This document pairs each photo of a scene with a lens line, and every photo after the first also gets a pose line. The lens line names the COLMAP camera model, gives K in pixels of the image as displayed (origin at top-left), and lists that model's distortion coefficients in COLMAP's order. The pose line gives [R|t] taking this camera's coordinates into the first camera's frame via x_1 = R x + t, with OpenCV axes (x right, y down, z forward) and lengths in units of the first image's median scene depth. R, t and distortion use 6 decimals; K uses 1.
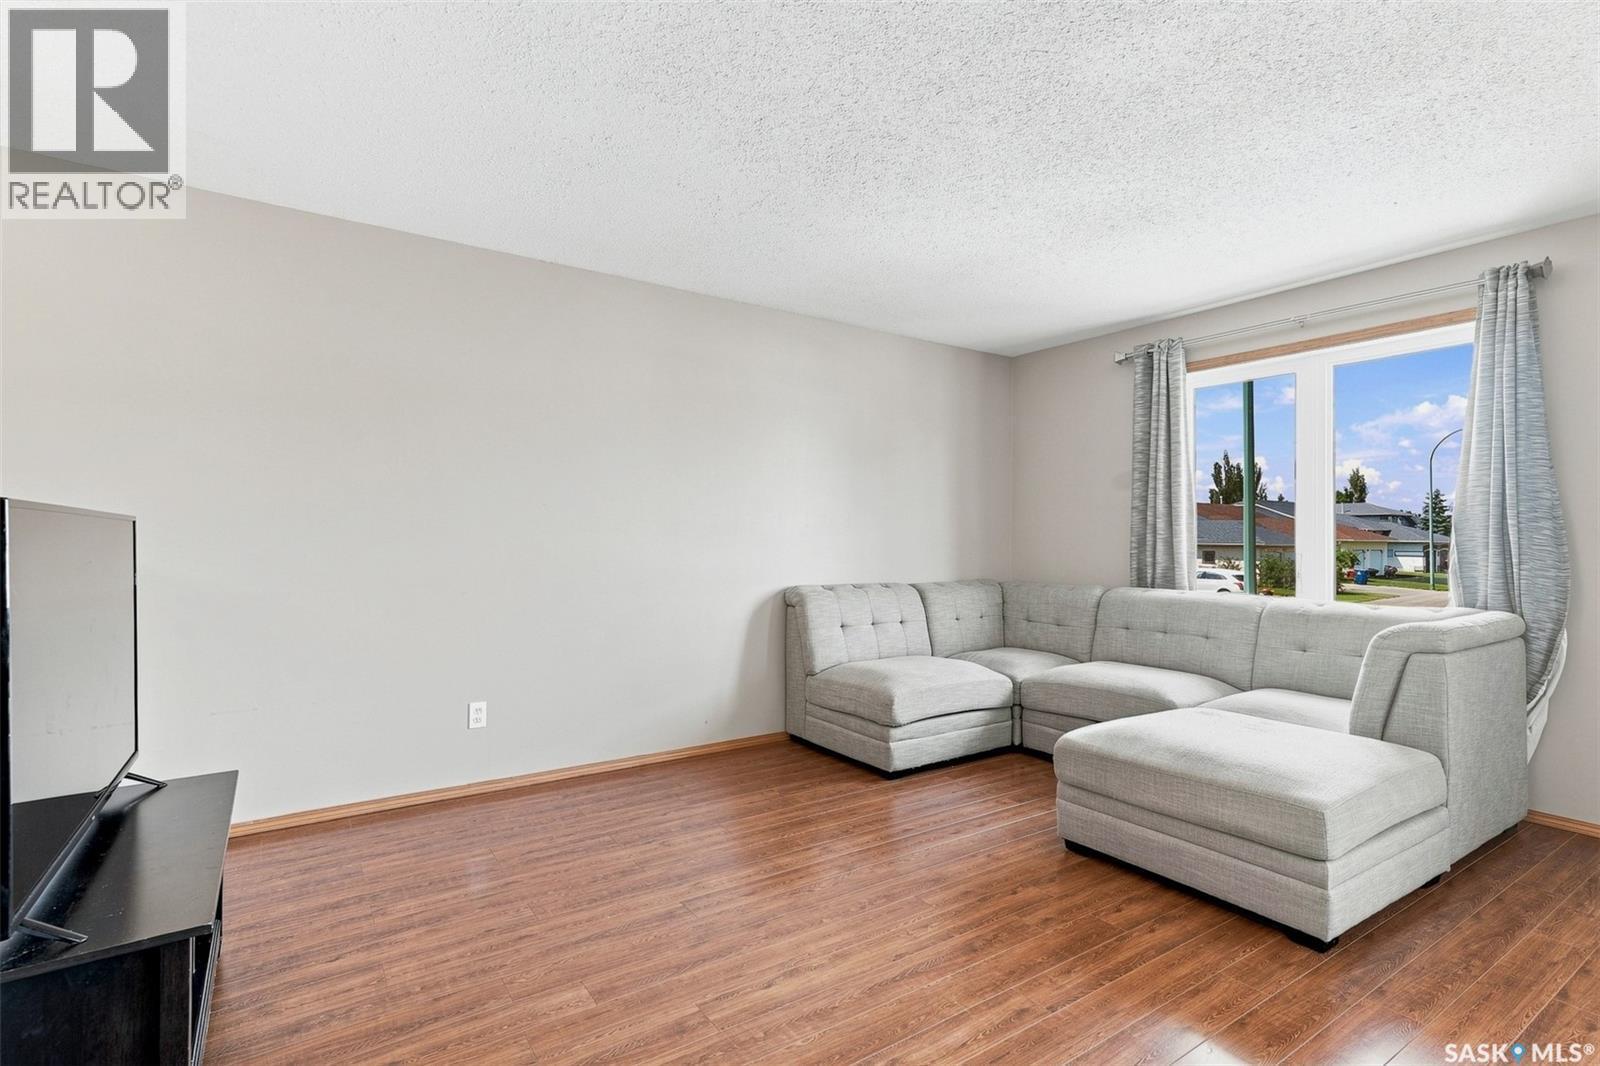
lens RADIAL K [[778.5, 0, 800.0], [0, 778.5, 533.0], [0, 0, 1]] dist [0.026710, -0.000281]
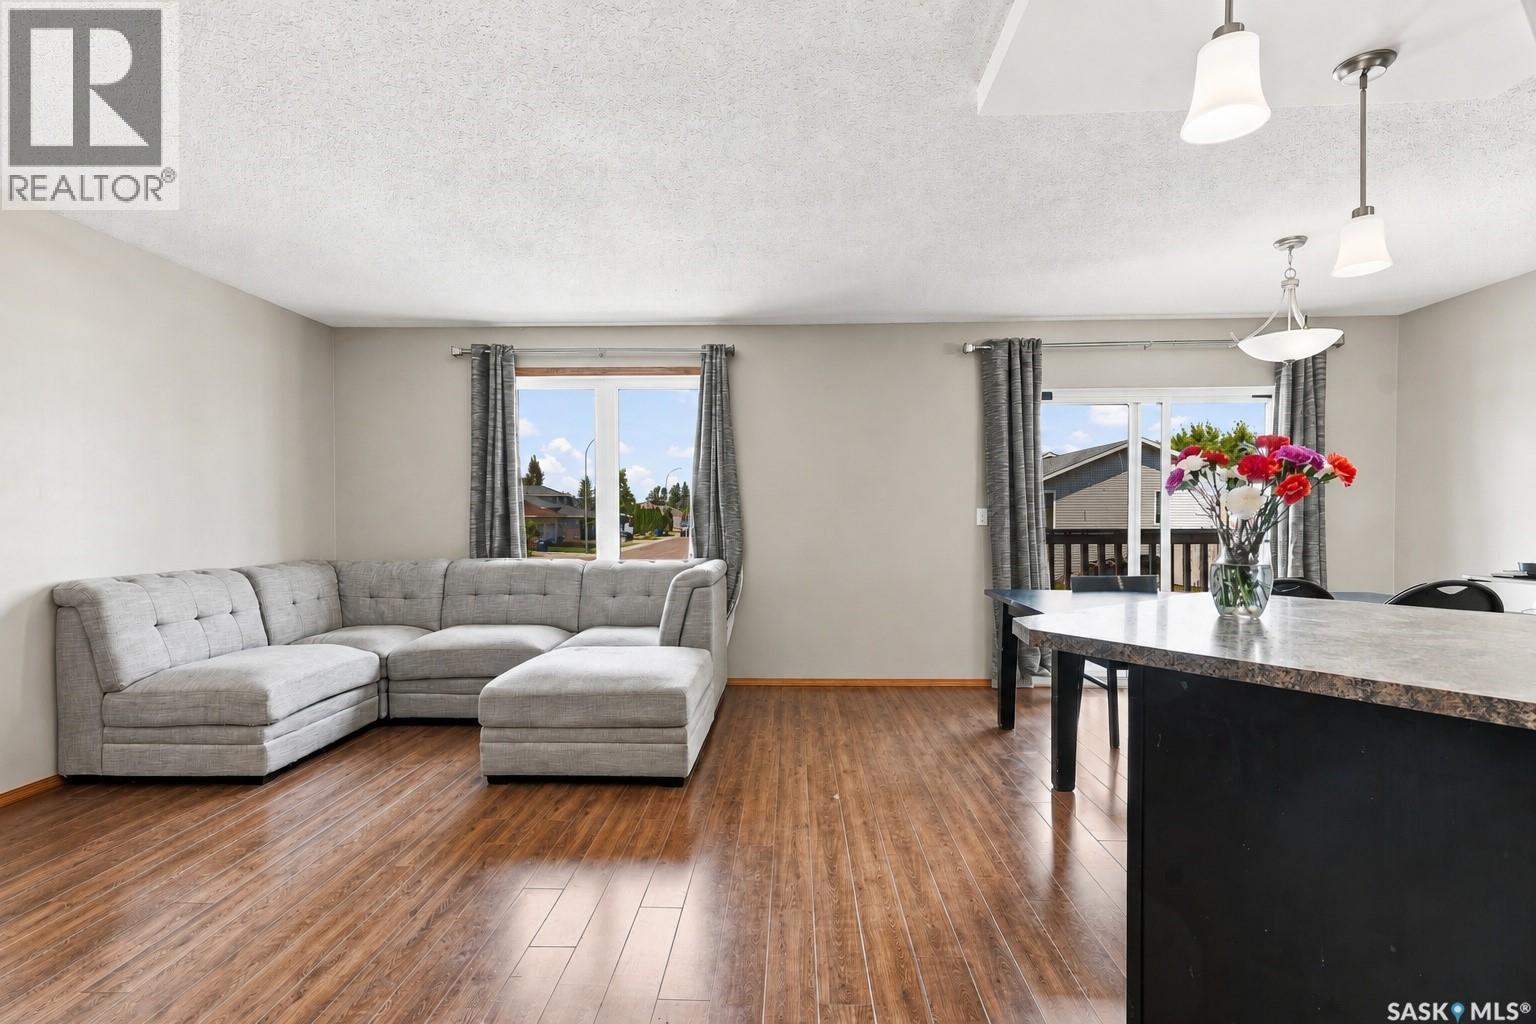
lens RADIAL K [[747.3, 0, 768.0], [0, 747.3, 512.0], [0, 0, 1]] dist [0.026710, -0.000281]
pose [[0.598064, -0.004711, 0.801434, -0.212201], [0.003318, 0.999989, 0.003402, 0.000162], [-0.801441, 0.000624, 0.598073, 0.005905]]
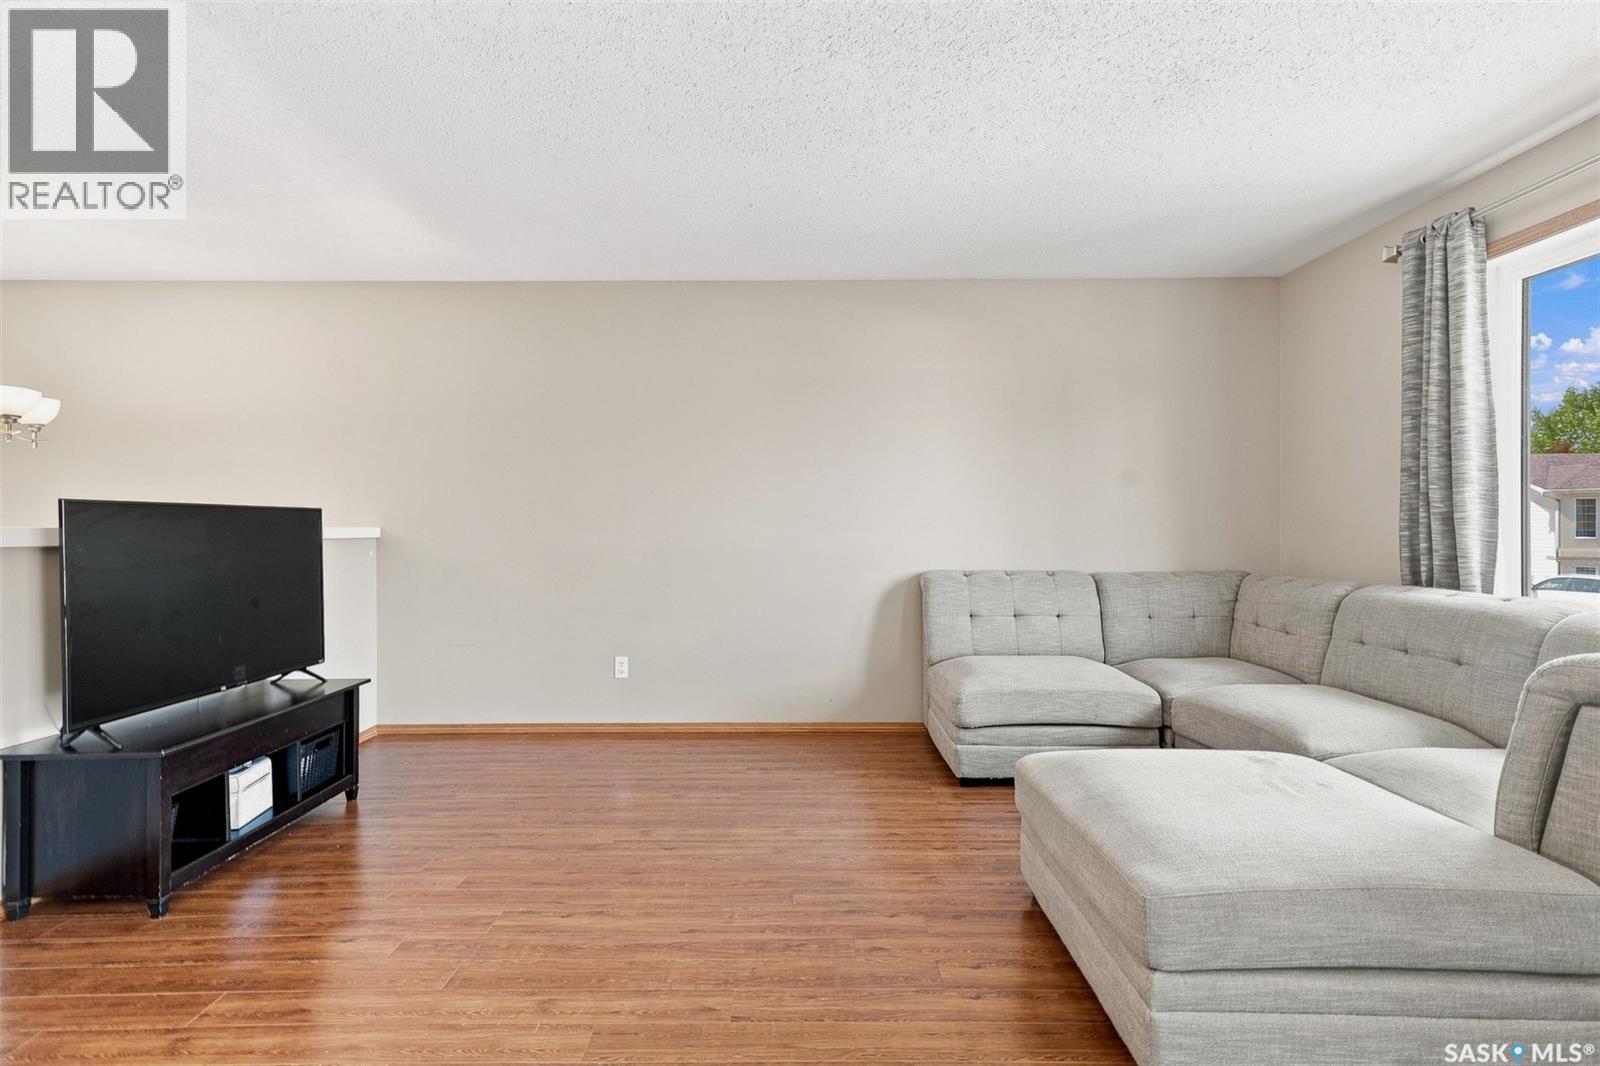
lens RADIAL K [[789.9, 0, 797.2], [0, 789.9, 525.2], [0, 0, 1]] dist [0.024842, -0.000361]
pose [[0.820069, -0.006834, -0.572225, 0.435946], [0.010256, 0.999944, 0.002756, 0.010086], [0.572173, -0.008129, 0.820092, 0.130820]]
